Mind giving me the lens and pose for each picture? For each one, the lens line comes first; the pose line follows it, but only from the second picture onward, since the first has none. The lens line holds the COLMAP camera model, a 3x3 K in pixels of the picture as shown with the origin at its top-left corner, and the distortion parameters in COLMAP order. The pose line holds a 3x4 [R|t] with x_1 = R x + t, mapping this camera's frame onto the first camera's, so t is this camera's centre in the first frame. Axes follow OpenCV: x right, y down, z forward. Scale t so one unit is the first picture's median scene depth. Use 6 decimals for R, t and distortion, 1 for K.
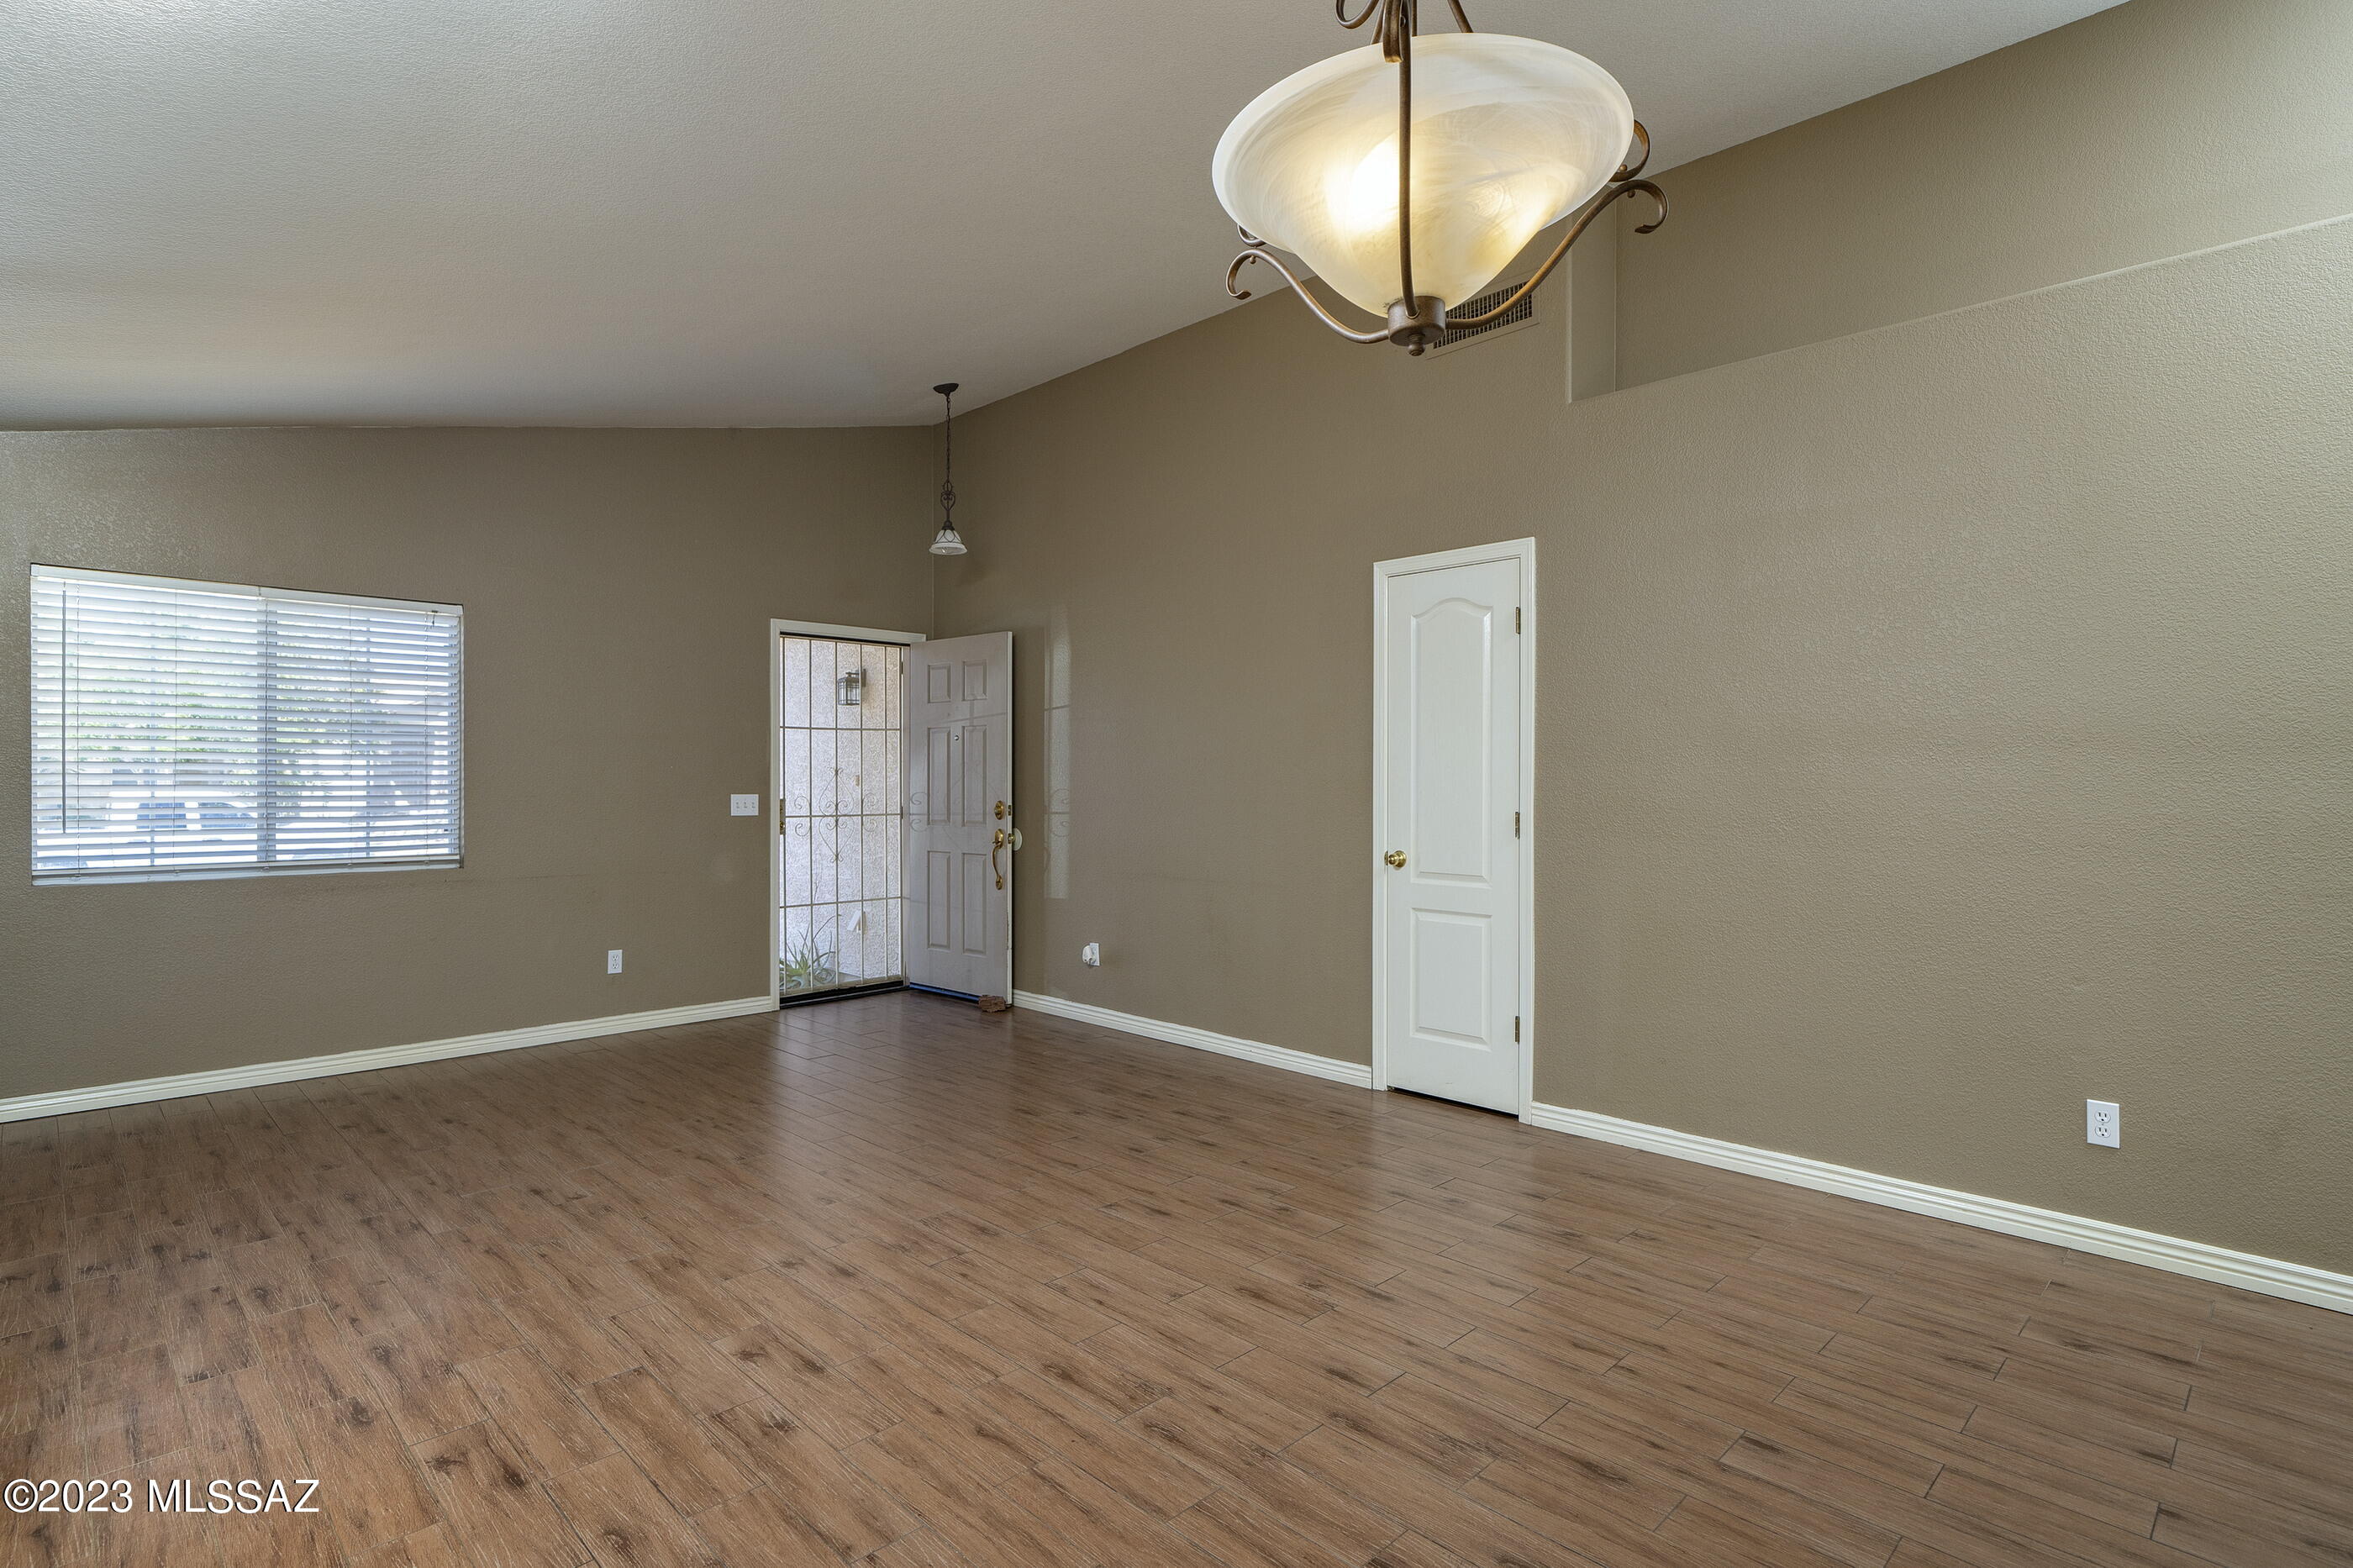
lens RADIAL K [[1175.5, 0, 1162.1], [0, 1175.5, 780.8], [0, 0, 1]] dist [-0.003661, -0.000522]
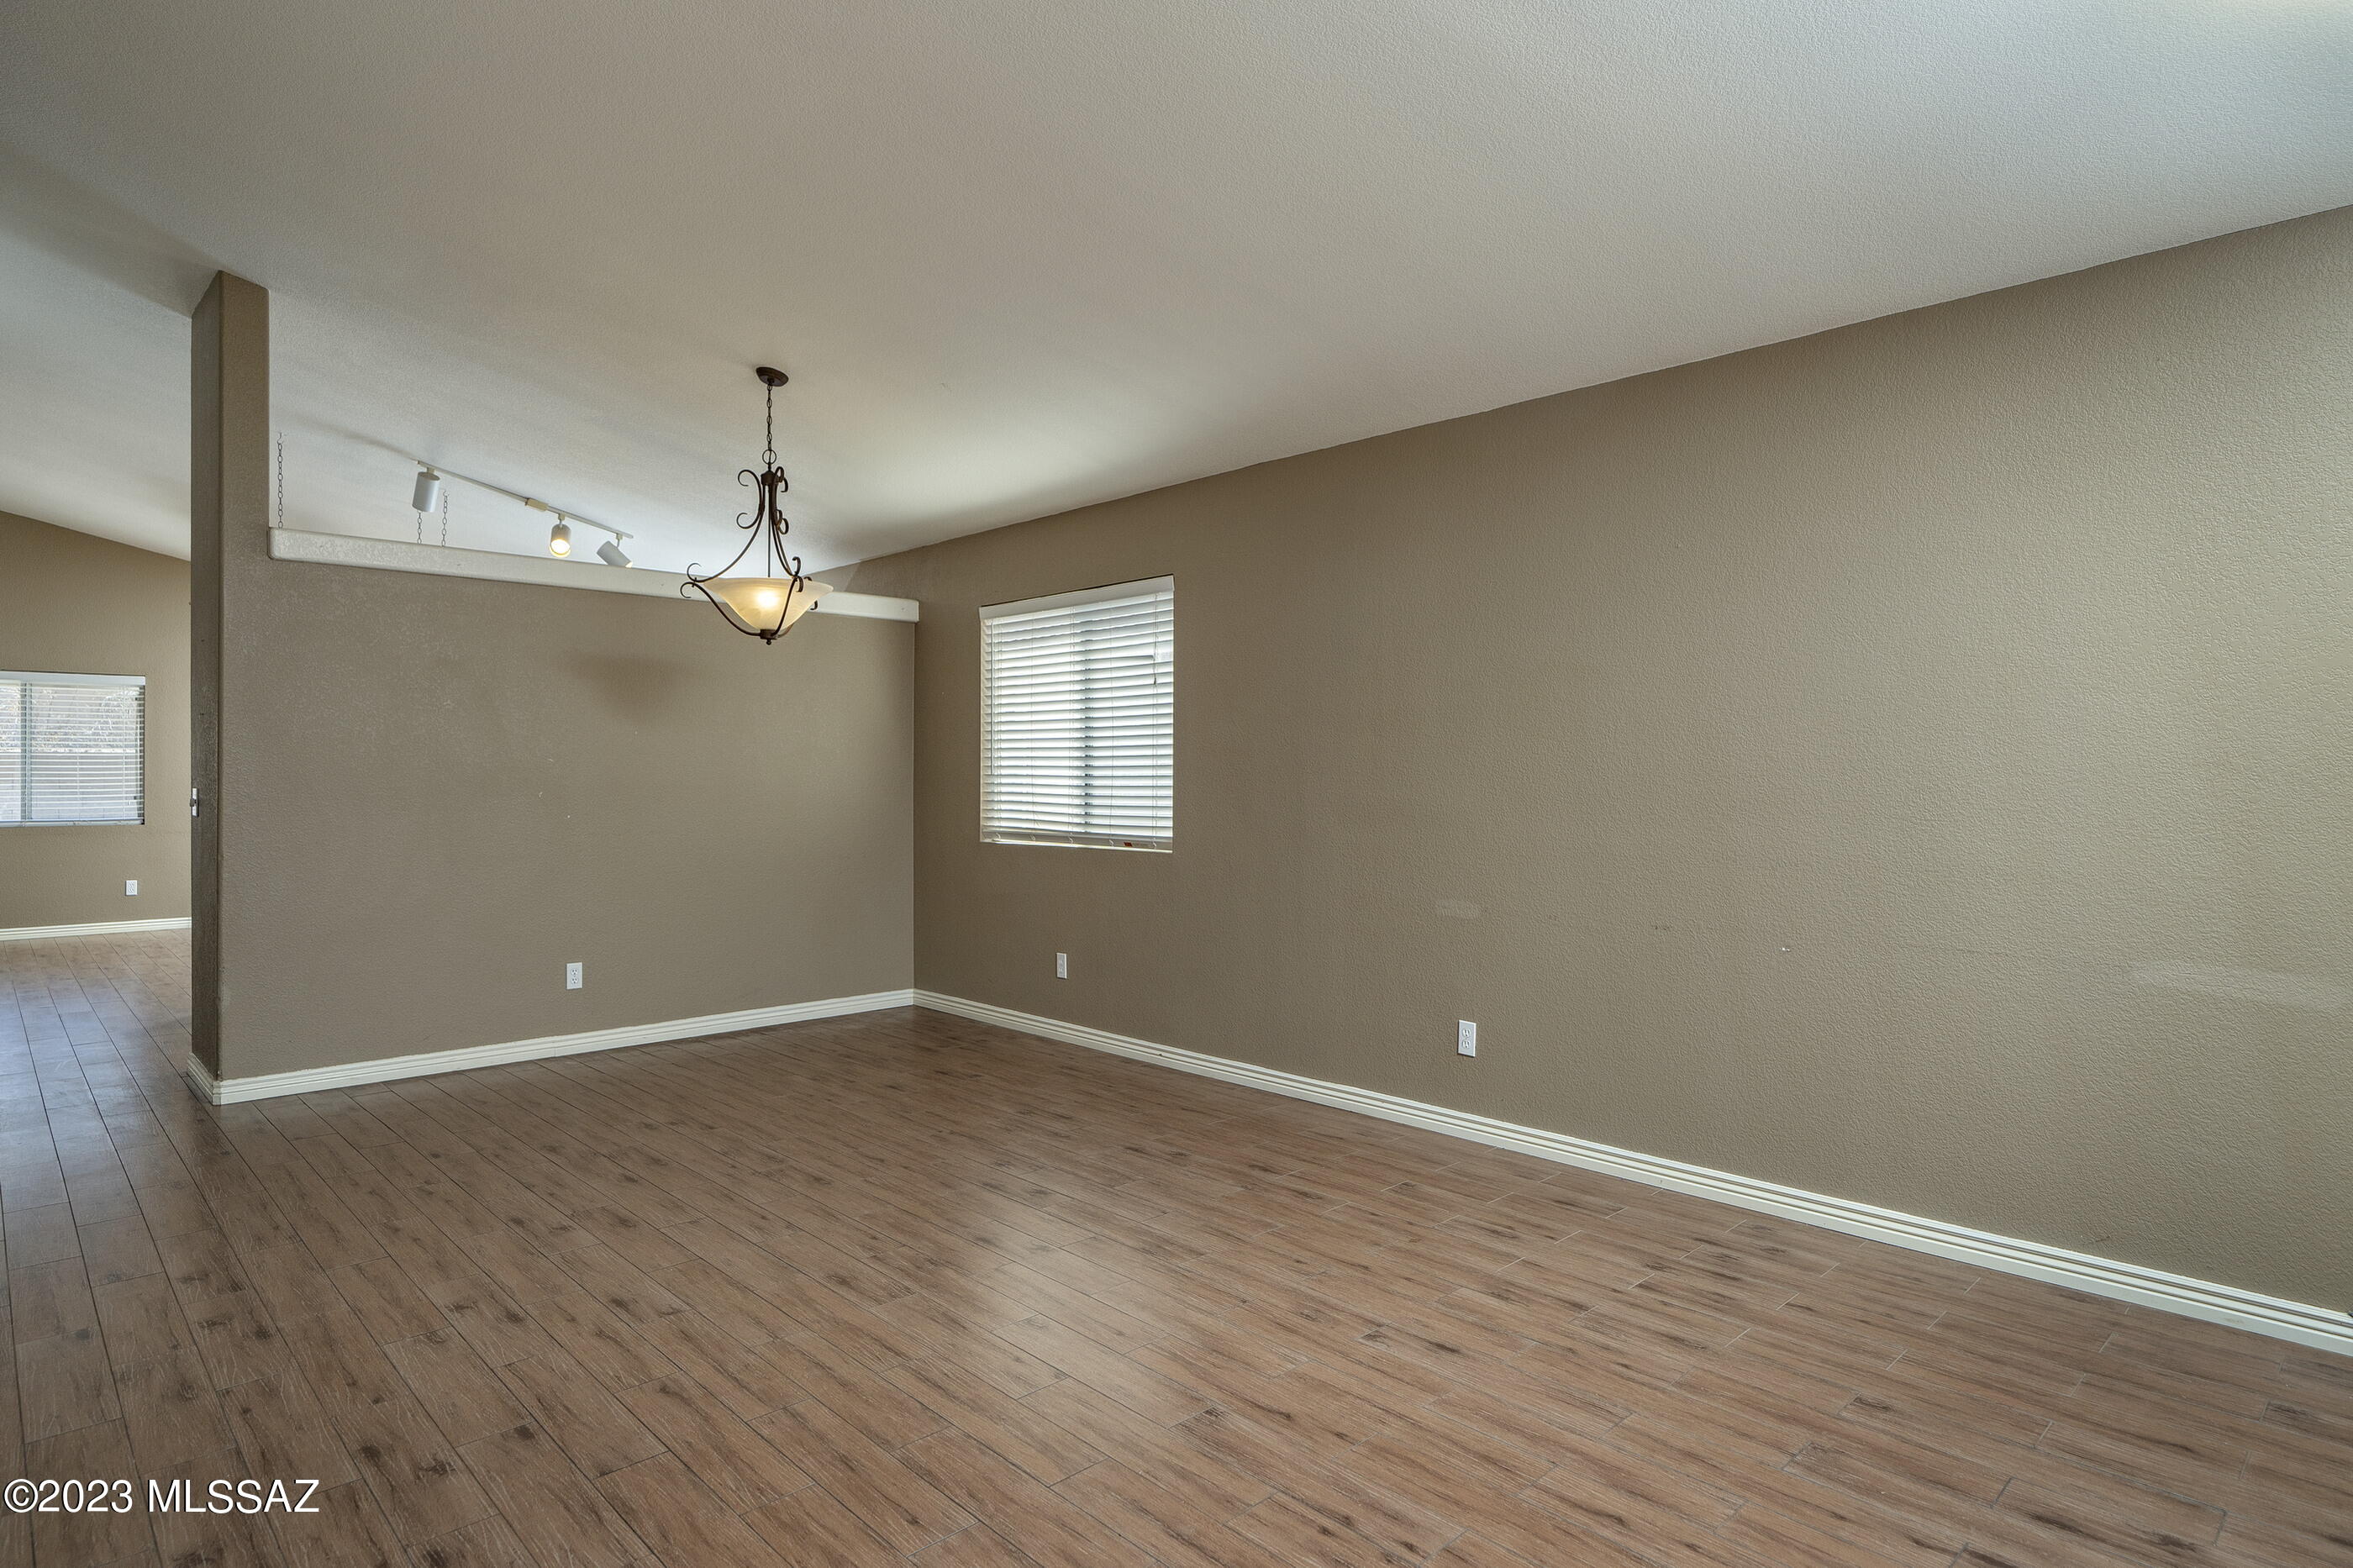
lens RADIAL K [[1290.9, 0, 1176.5], [0, 1290.9, 784.0], [0, 0, 1]] dist [-0.001436, -0.000381]
pose [[-0.999921, -0.003676, 0.012011, -0.443582], [-0.003639, 0.999989, 0.003120, 0.003555], [-0.012023, 0.003076, -0.999923, 2.110096]]
